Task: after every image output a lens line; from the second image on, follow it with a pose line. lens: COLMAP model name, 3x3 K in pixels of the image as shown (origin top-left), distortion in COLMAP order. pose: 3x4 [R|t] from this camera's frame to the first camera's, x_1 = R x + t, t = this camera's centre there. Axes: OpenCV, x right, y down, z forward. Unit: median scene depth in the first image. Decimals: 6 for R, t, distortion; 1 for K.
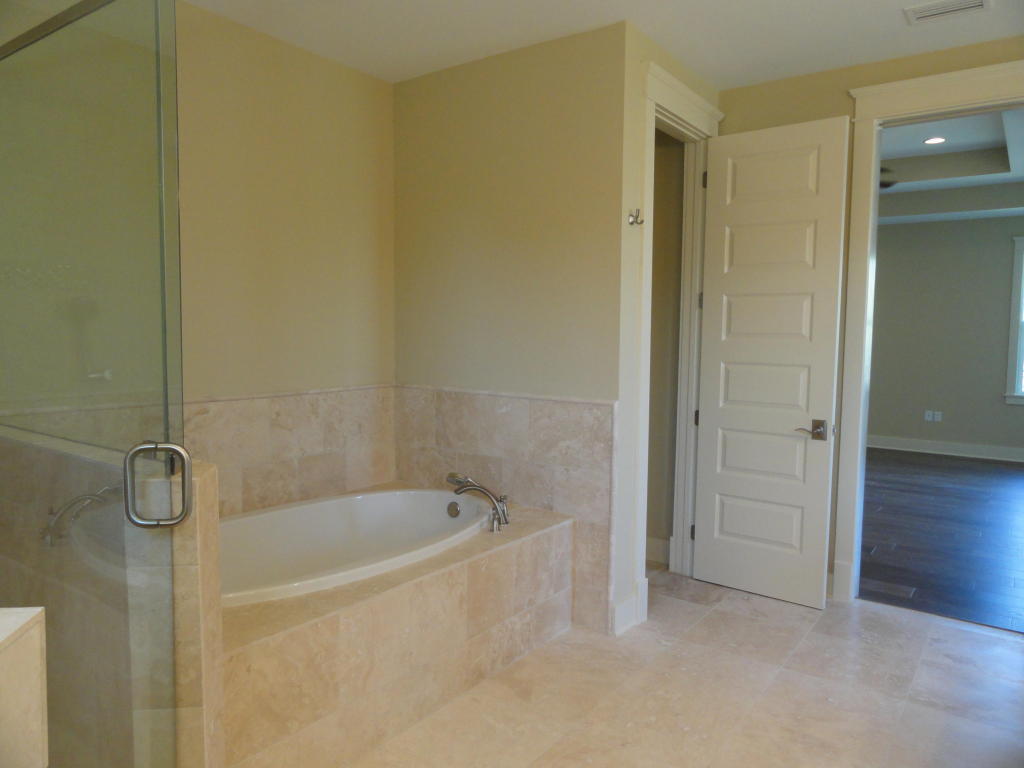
lens RADIAL K [[718.6, 0, 512.0], [0, 718.6, 384.0], [0, 0, 1]] dist [0.000262, 0.001877]
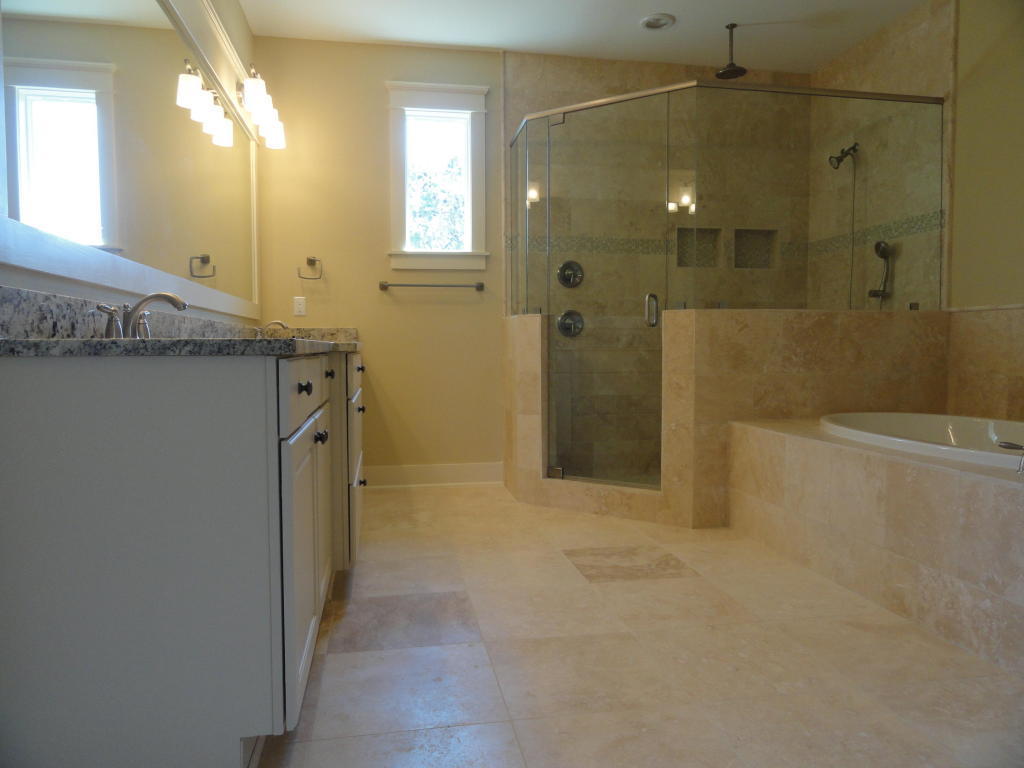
lens RADIAL K [[718.6, 0, 512.0], [0, 718.6, 384.0], [0, 0, 1]] dist [0.000262, 0.001877]
pose [[-0.691407, 0.025078, -0.722030, 0.834404], [-0.061353, 0.993749, 0.093266, 0.096277], [0.719856, 0.108784, -0.685547, 1.179780]]
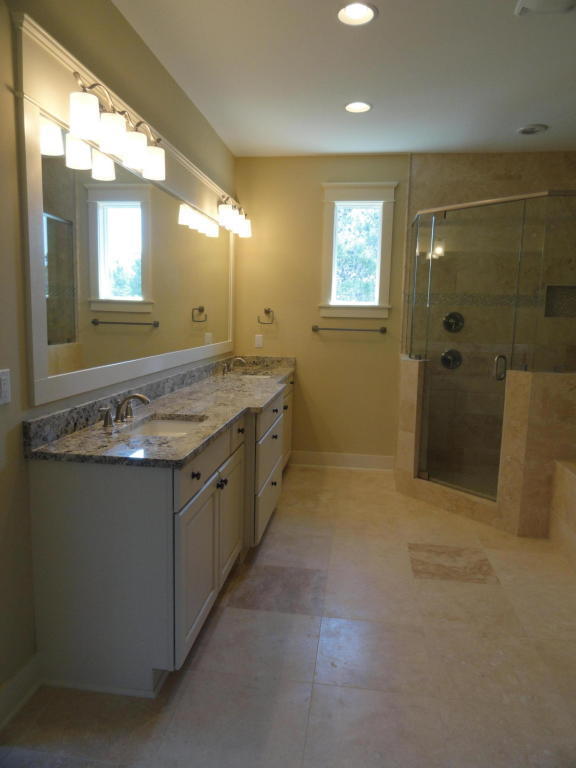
lens RADIAL K [[539.0, 0, 288.0], [0, 539.0, 384.0], [0, 0, 1]] dist [0.000262, 0.001877]
pose [[-0.879500, 0.029044, -0.475011, 0.773640], [-0.071427, 0.978773, 0.192096, -0.094314], [0.470507, 0.202877, -0.858757, 1.320034]]
